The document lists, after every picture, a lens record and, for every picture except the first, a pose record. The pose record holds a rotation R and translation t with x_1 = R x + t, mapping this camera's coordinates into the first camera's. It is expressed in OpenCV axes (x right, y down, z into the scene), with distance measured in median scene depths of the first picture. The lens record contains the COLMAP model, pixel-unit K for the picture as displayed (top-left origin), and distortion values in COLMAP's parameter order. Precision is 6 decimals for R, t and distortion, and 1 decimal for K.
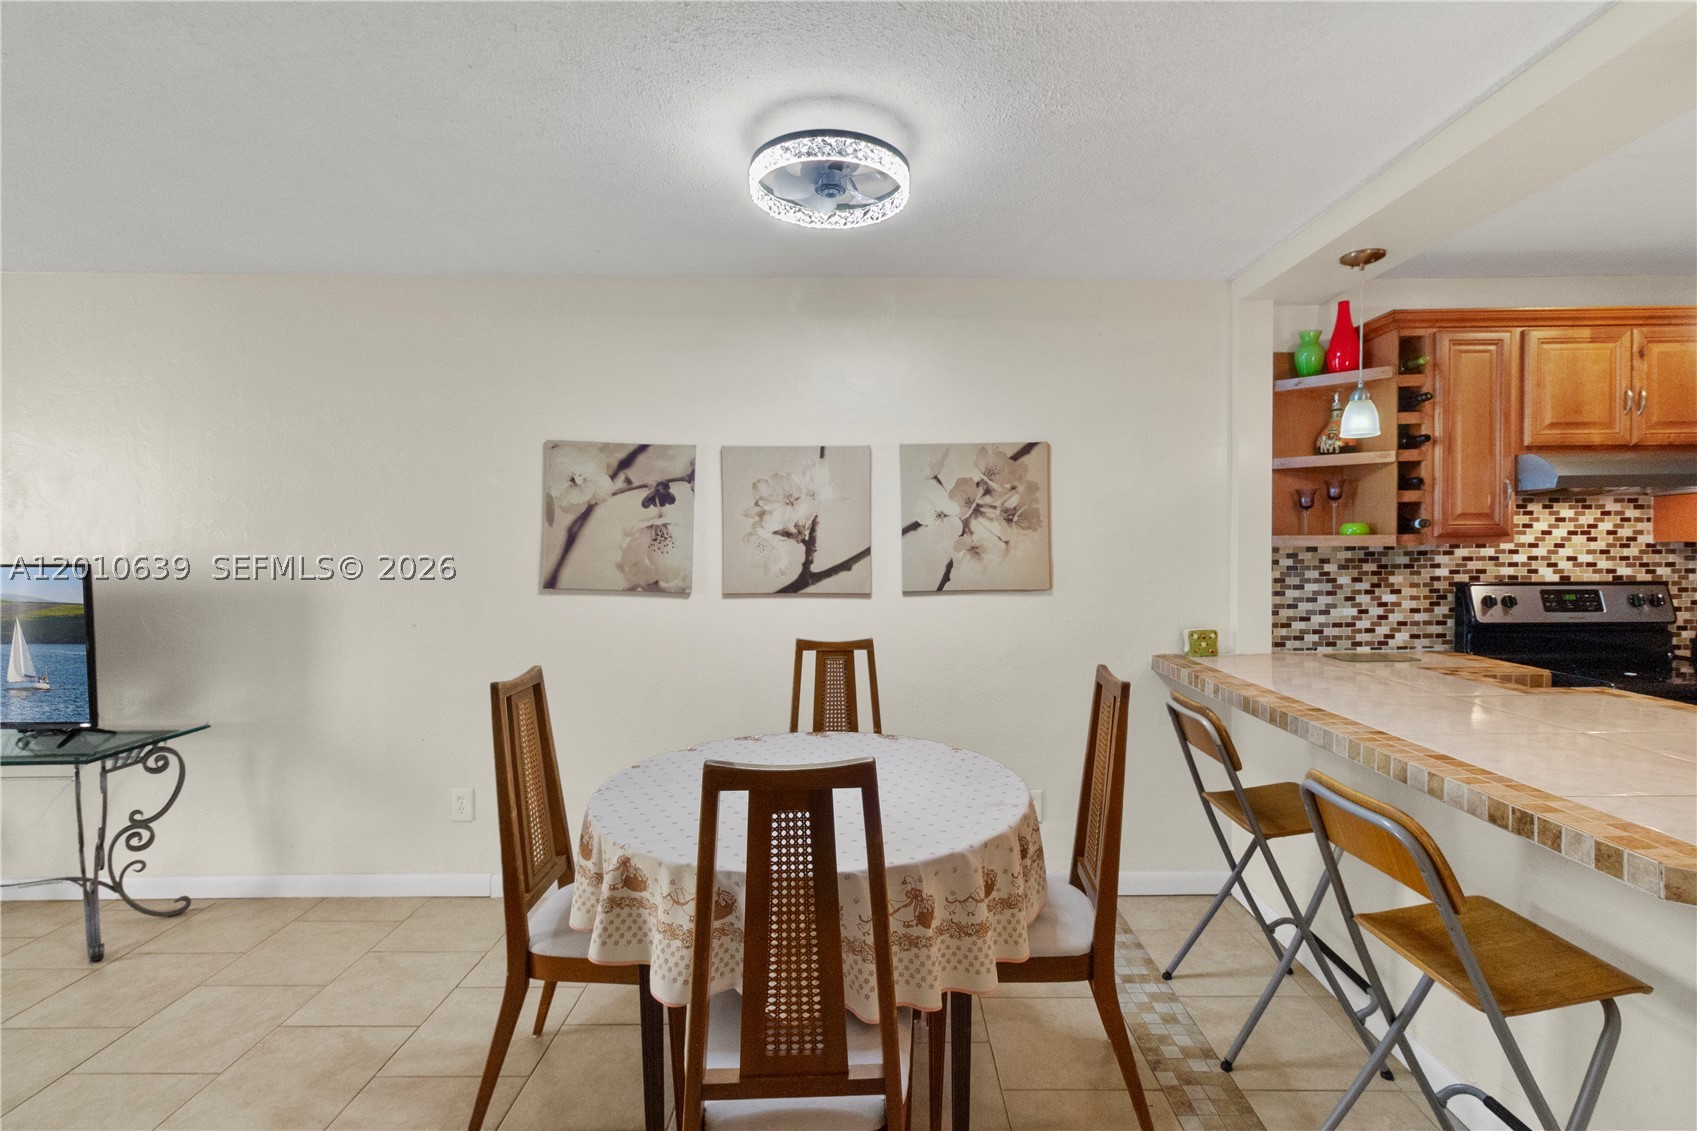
lens RADIAL K [[783.6, 0, 863.9], [0, 783.6, 558.6], [0, 0, 1]] dist [0.003539, -0.000468]
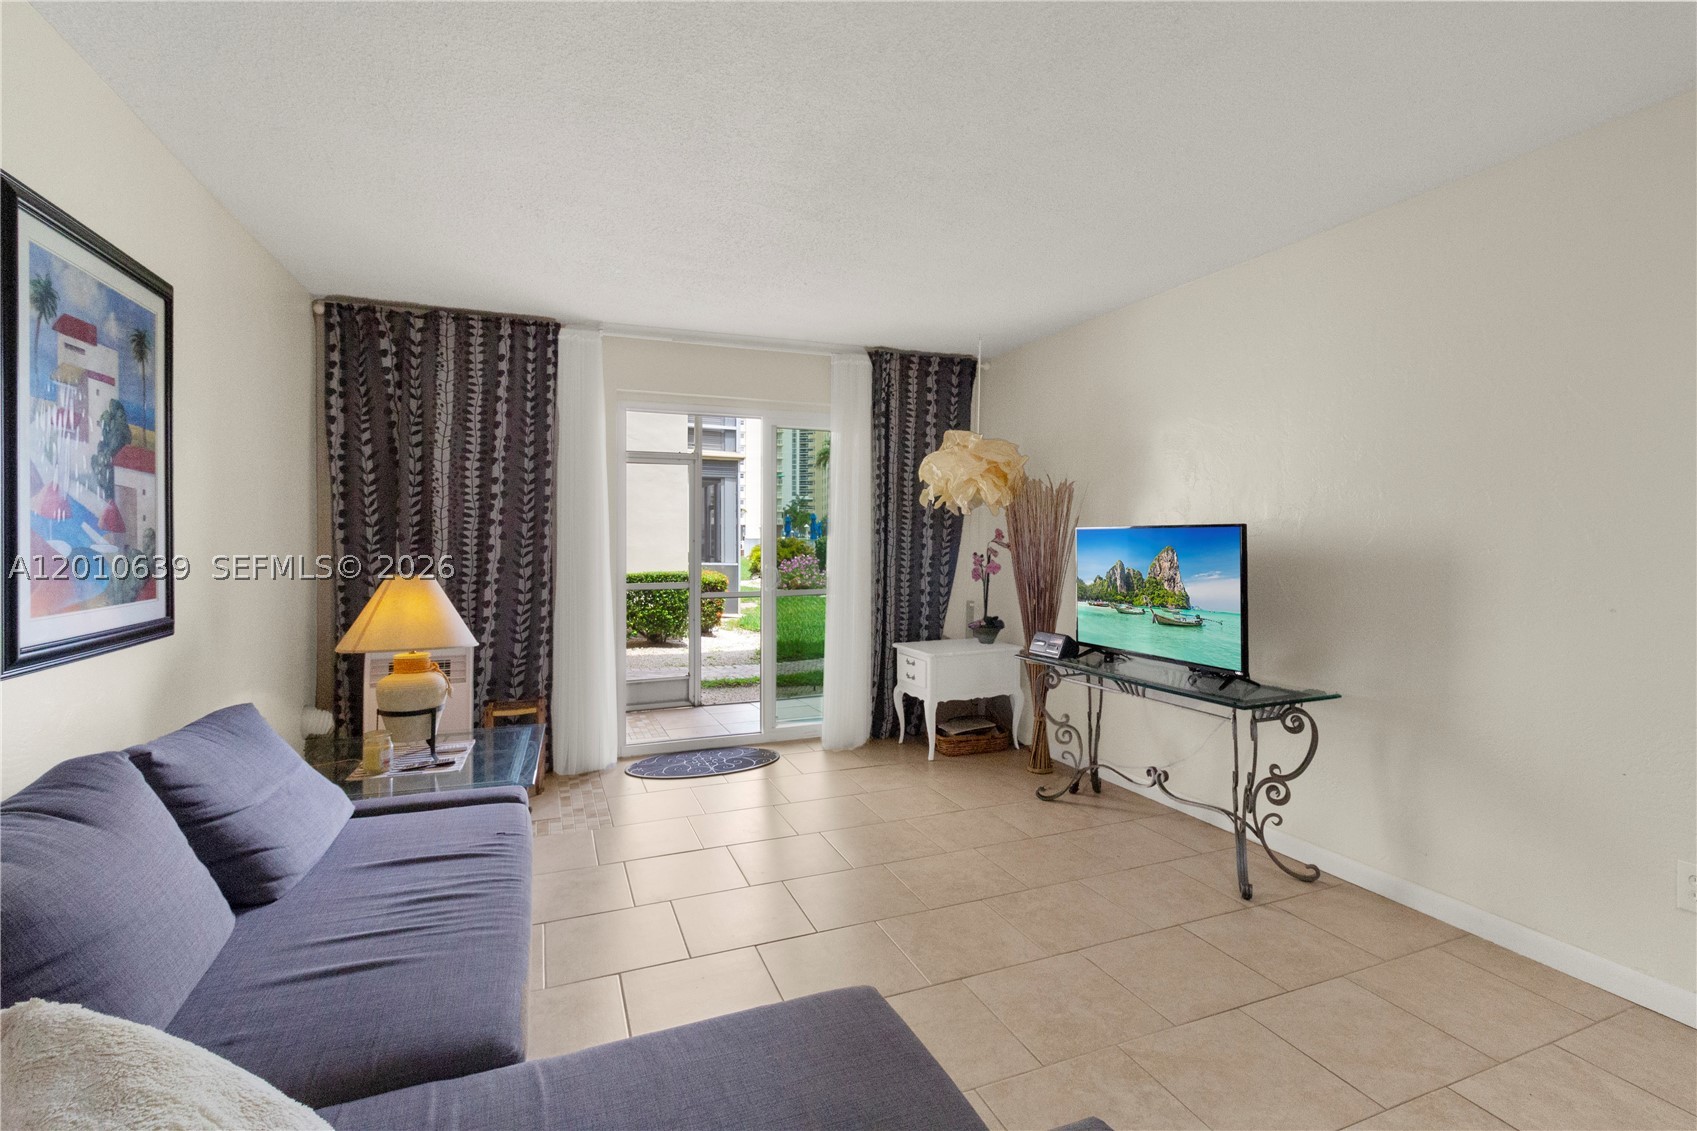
lens RADIAL K [[783.6, 0, 855.7], [0, 783.6, 545.5], [0, 0, 1]] dist [0.003539, -0.000468]
pose [[0.373551, 0.013550, -0.927511, -0.173177], [-0.020811, 0.999764, 0.006224, 0.037184], [0.927376, 0.016978, 0.373745, 0.097537]]
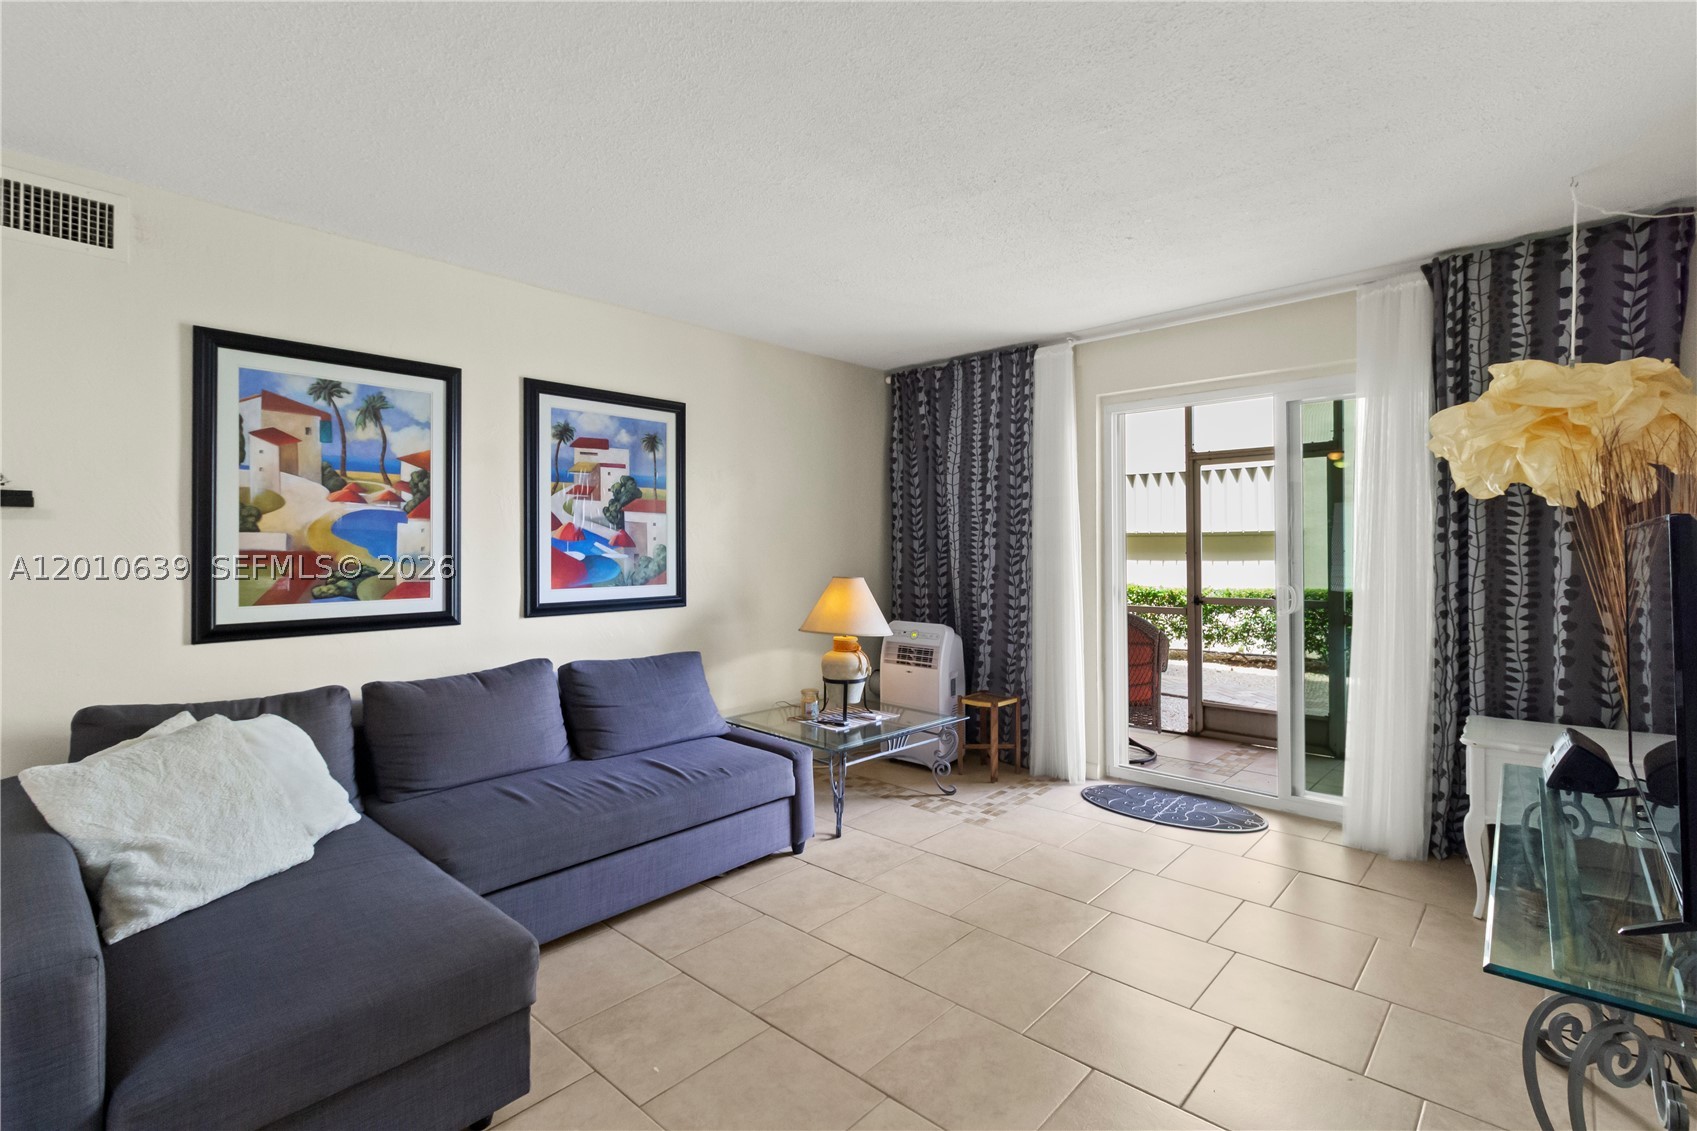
lens RADIAL K [[783.6, 0, 870.0], [0, 783.6, 543.2], [0, 0, 1]] dist [0.003539, -0.000468]
pose [[-0.669823, 0.003737, -0.742511, -0.363862], [-0.008101, 0.999891, 0.012341, 0.019070], [0.742476, 0.014281, -0.669720, 0.863655]]
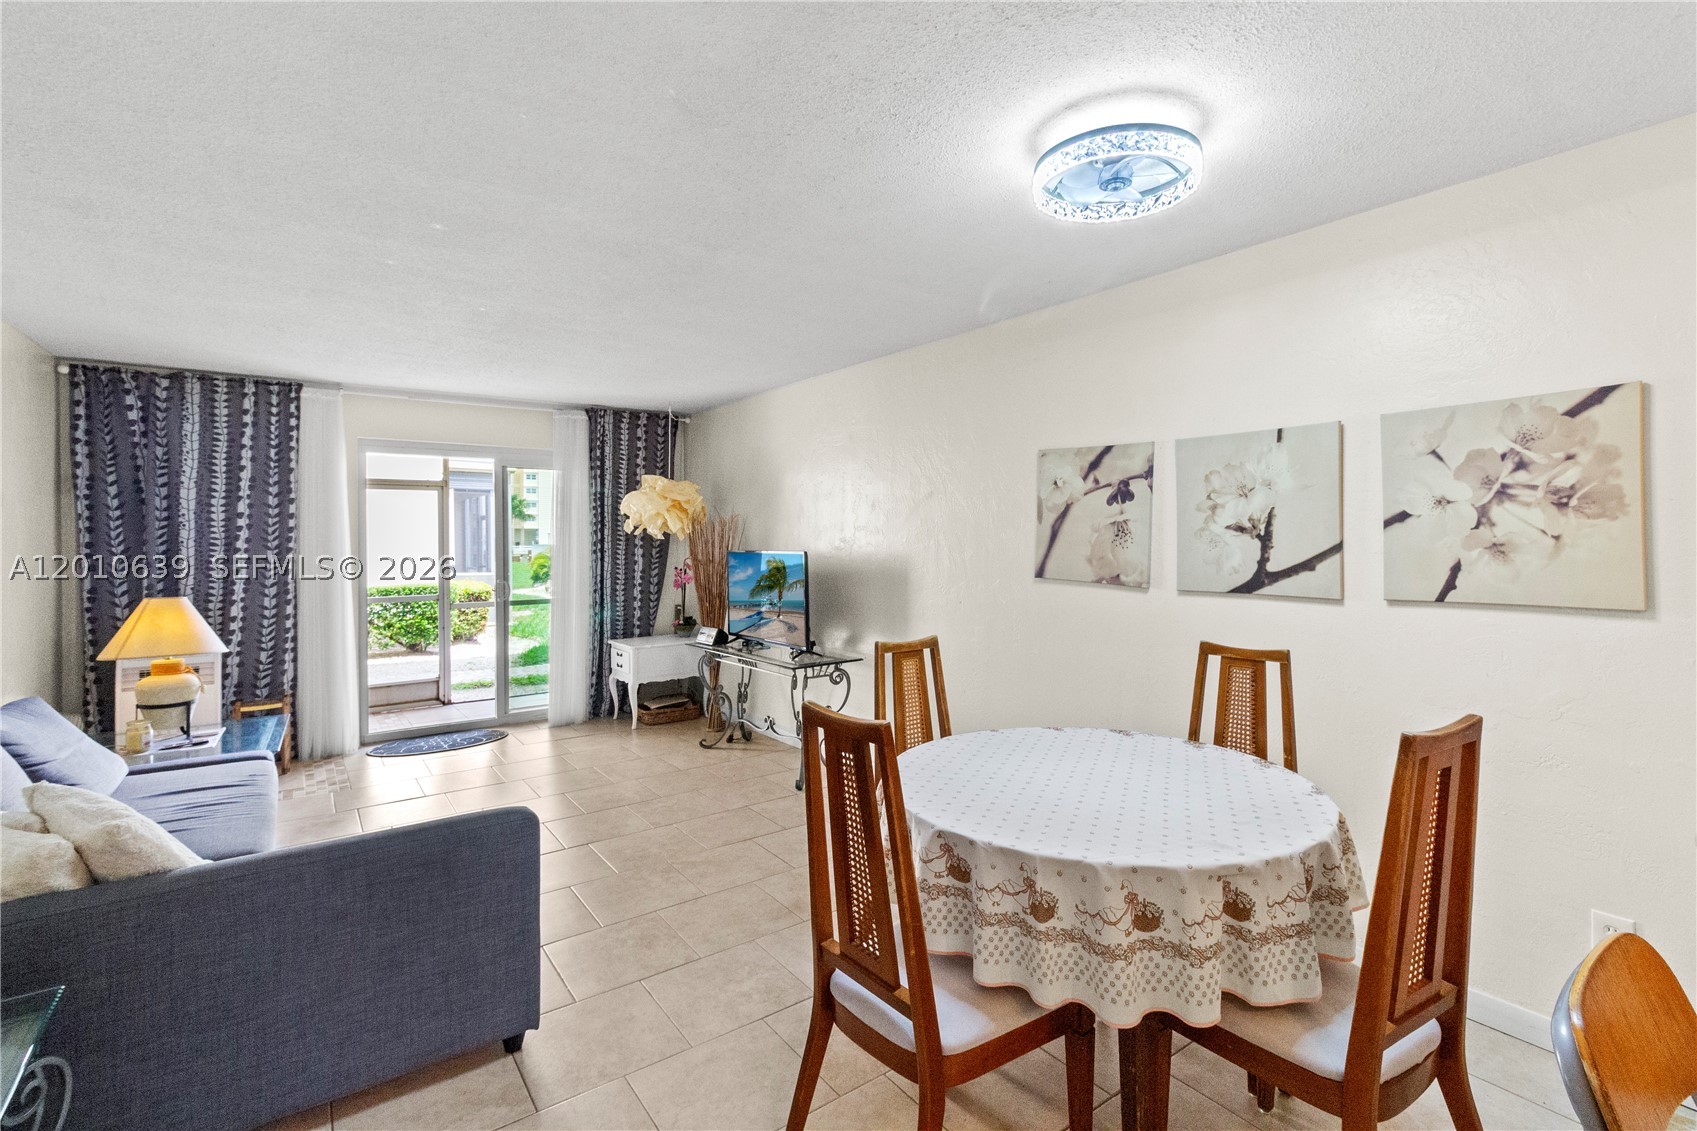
lens RADIAL K [[783.6, 0, 861.0], [0, 783.6, 545.3], [0, 0, 1]] dist [0.003539, -0.000468]
pose [[0.588967, 0.007131, -0.808125, 0.379473], [-0.012674, 0.999920, -0.000414, -0.005893], [0.808057, 0.010486, 0.589010, 0.104772]]
